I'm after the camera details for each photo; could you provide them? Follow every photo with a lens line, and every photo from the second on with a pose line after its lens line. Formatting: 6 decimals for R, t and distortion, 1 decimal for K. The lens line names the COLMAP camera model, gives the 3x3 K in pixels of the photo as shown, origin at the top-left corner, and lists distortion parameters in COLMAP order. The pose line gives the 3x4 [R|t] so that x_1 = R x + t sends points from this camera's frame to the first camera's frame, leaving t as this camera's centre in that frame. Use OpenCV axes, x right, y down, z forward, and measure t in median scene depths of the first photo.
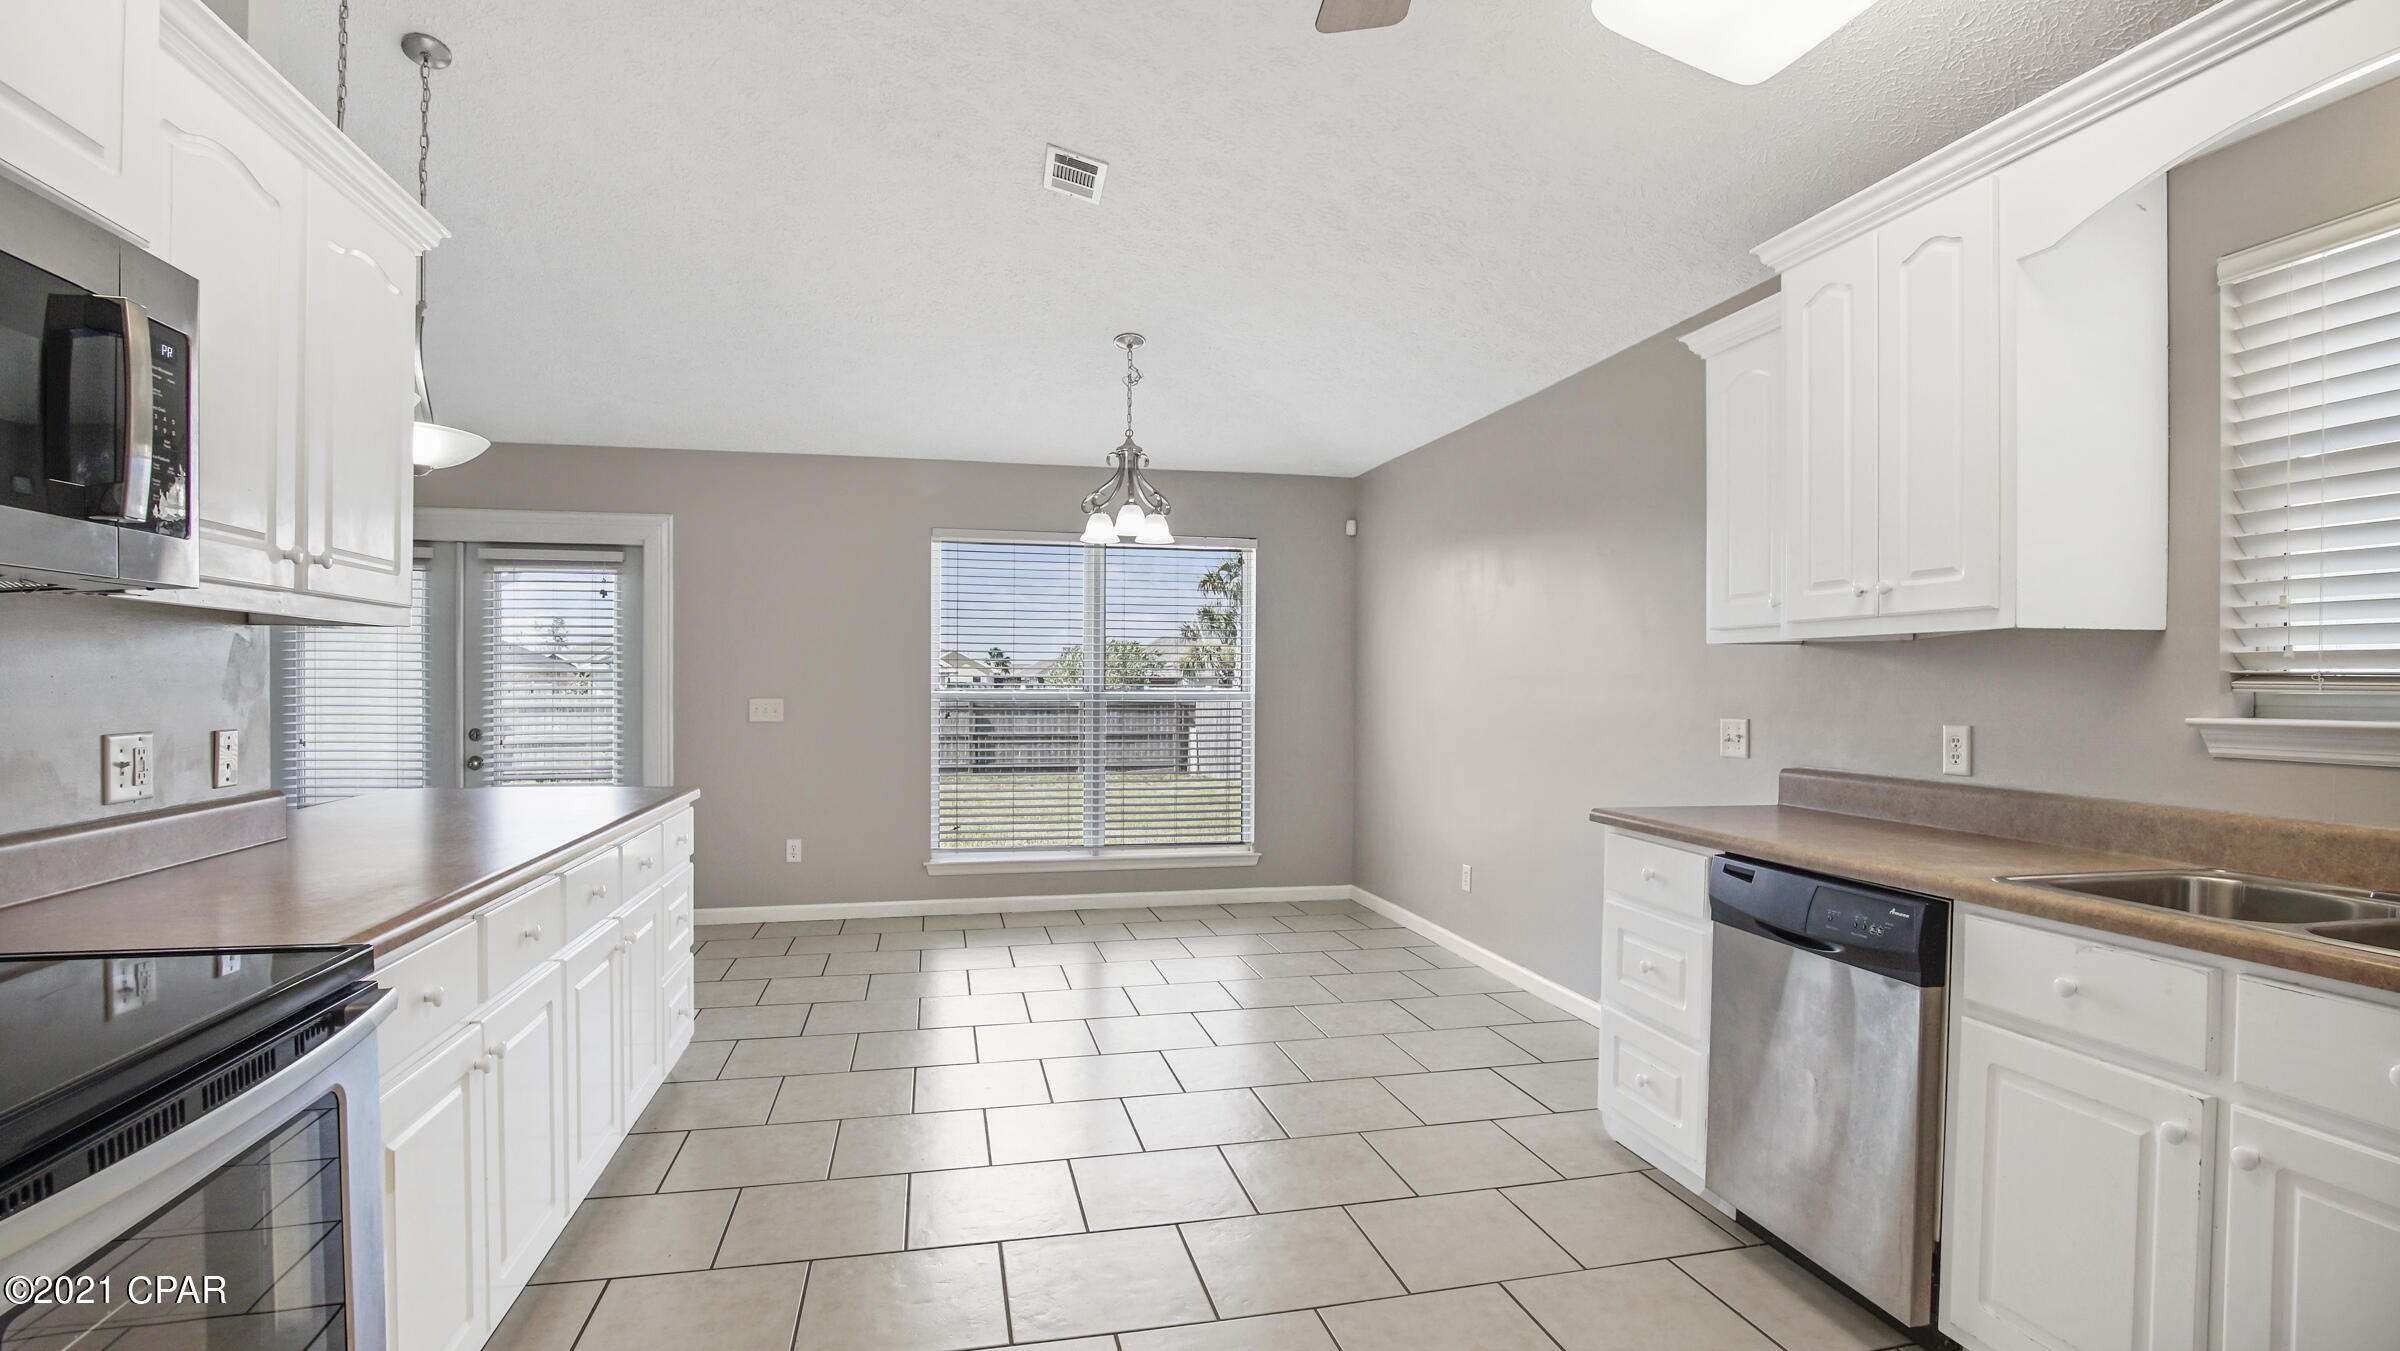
lens RADIAL K [[1082.4, 0, 1200.0], [0, 1082.4, 675.5], [0, 0, 1]] dist [0.000294, 0.000425]
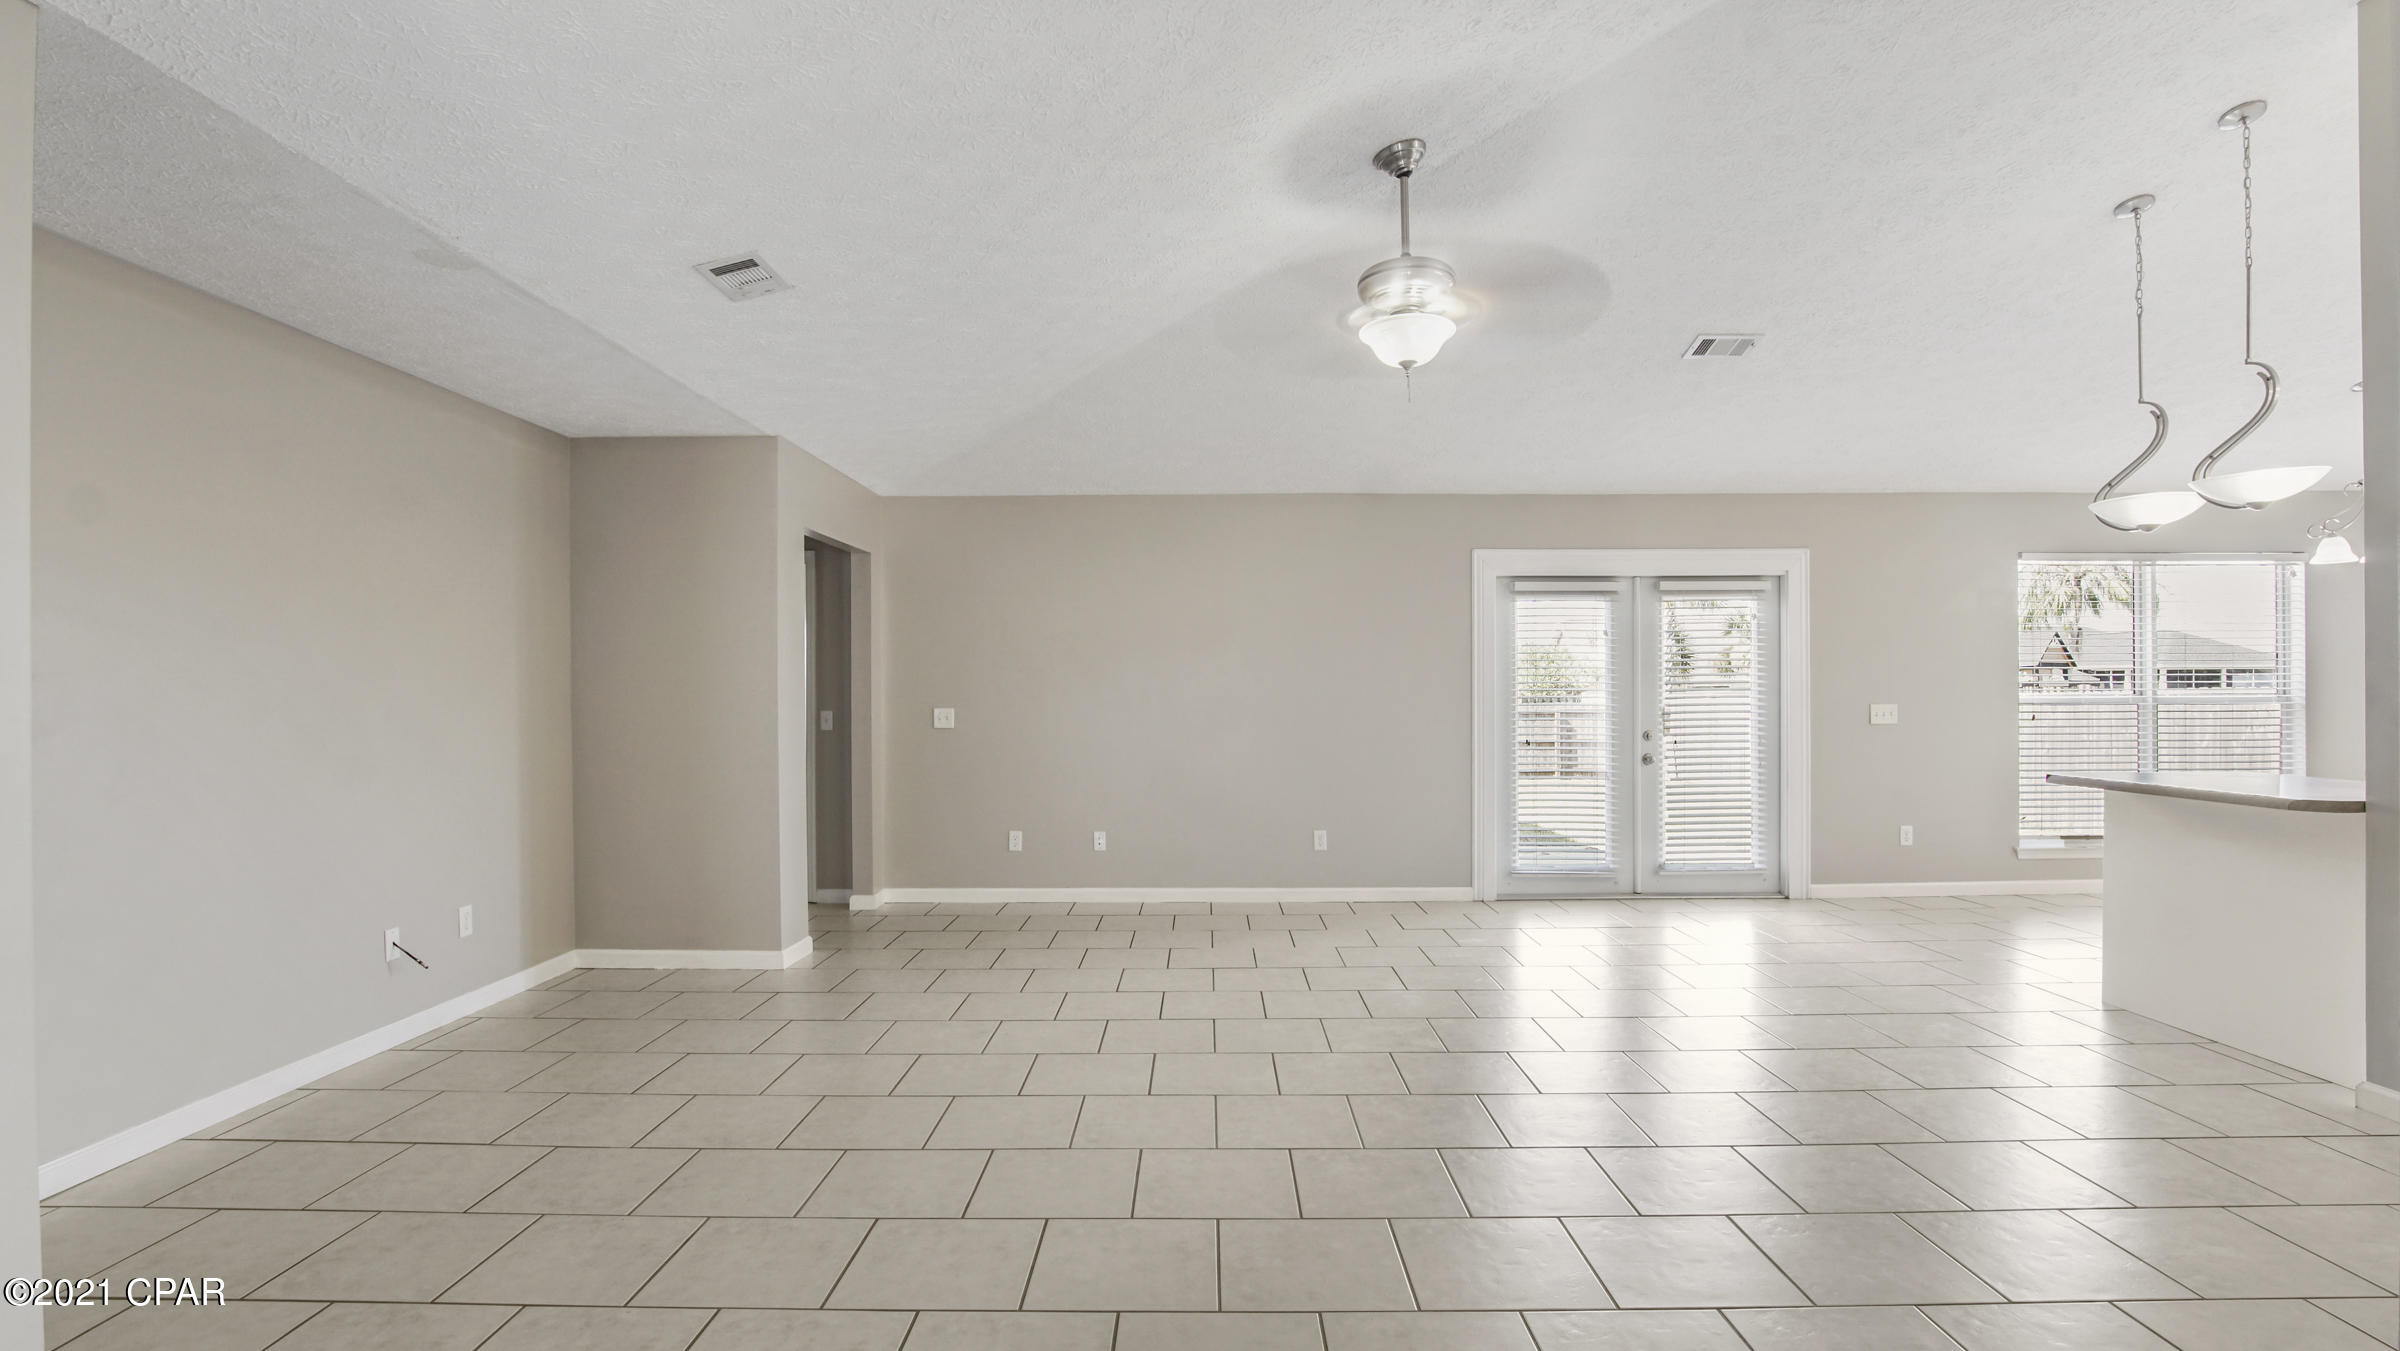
lens RADIAL K [[1082.4, 0, 1200.0], [0, 1082.4, 675.5], [0, 0, 1]] dist [0.000294, 0.000425]
pose [[0.977761, -0.009991, -0.209482, -0.885594], [0.010794, 0.999938, 0.002693, -0.020960], [0.209442, -0.004894, 0.977809, -0.291355]]
